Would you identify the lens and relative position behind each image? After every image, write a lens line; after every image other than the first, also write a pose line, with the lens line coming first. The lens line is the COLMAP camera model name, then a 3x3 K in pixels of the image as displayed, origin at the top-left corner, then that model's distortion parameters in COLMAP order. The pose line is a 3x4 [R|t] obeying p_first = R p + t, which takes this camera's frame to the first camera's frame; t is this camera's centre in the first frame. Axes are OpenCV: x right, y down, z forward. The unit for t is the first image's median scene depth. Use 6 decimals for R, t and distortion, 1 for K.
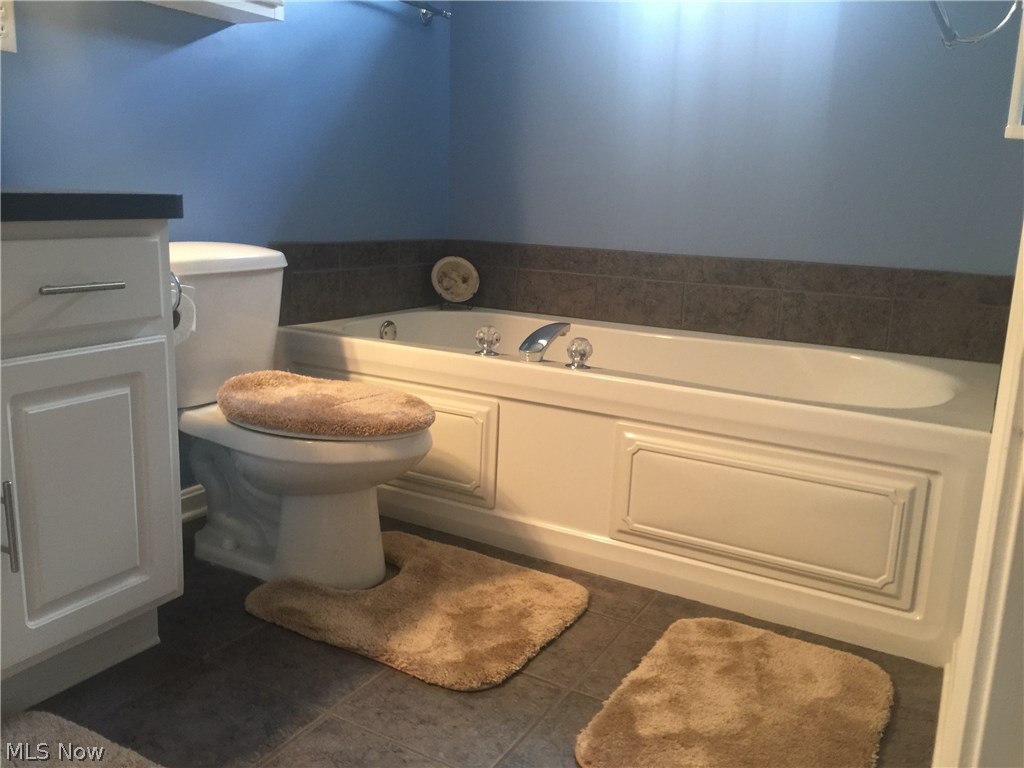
lens RADIAL K [[874.8, 0, 512.8], [0, 874.8, 363.1], [0, 0, 1]] dist [-0.000617, -0.008954]
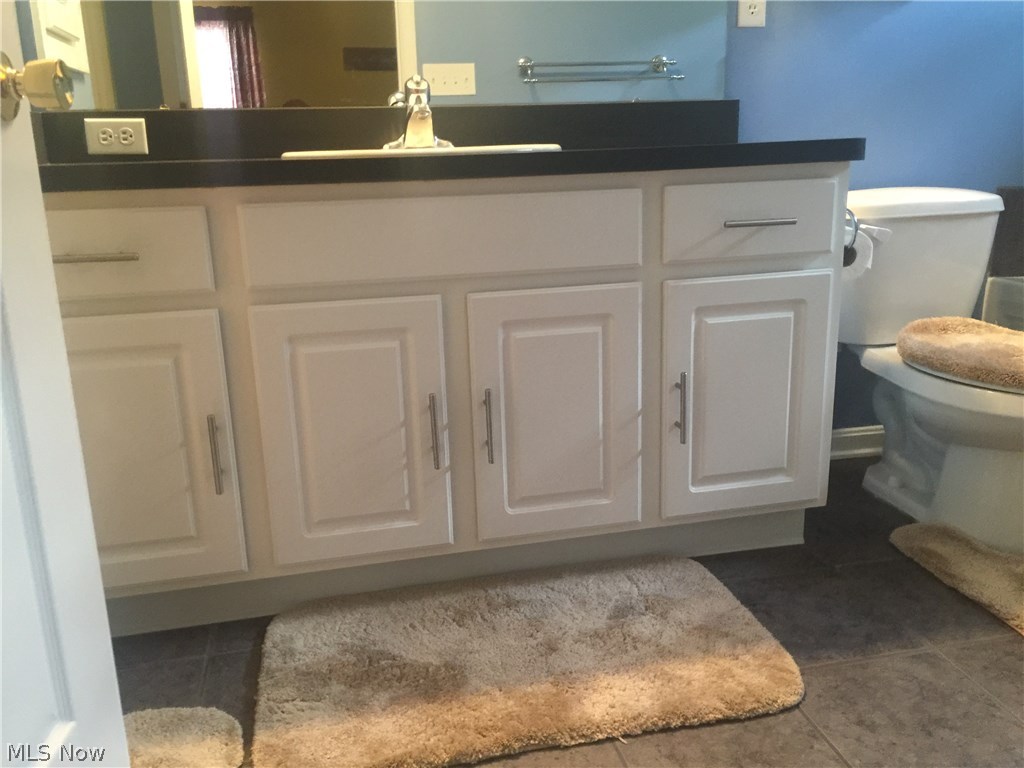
lens RADIAL K [[876.6, 0, 507.3], [0, 876.6, 385.2], [0, 0, 1]] dist [0.079329, -0.114181]
pose [[0.660059, 0.139042, -0.738234, 0.152360], [-0.089745, 0.990279, 0.106272, 0.027380], [0.745834, -0.003893, 0.666121, -0.045074]]
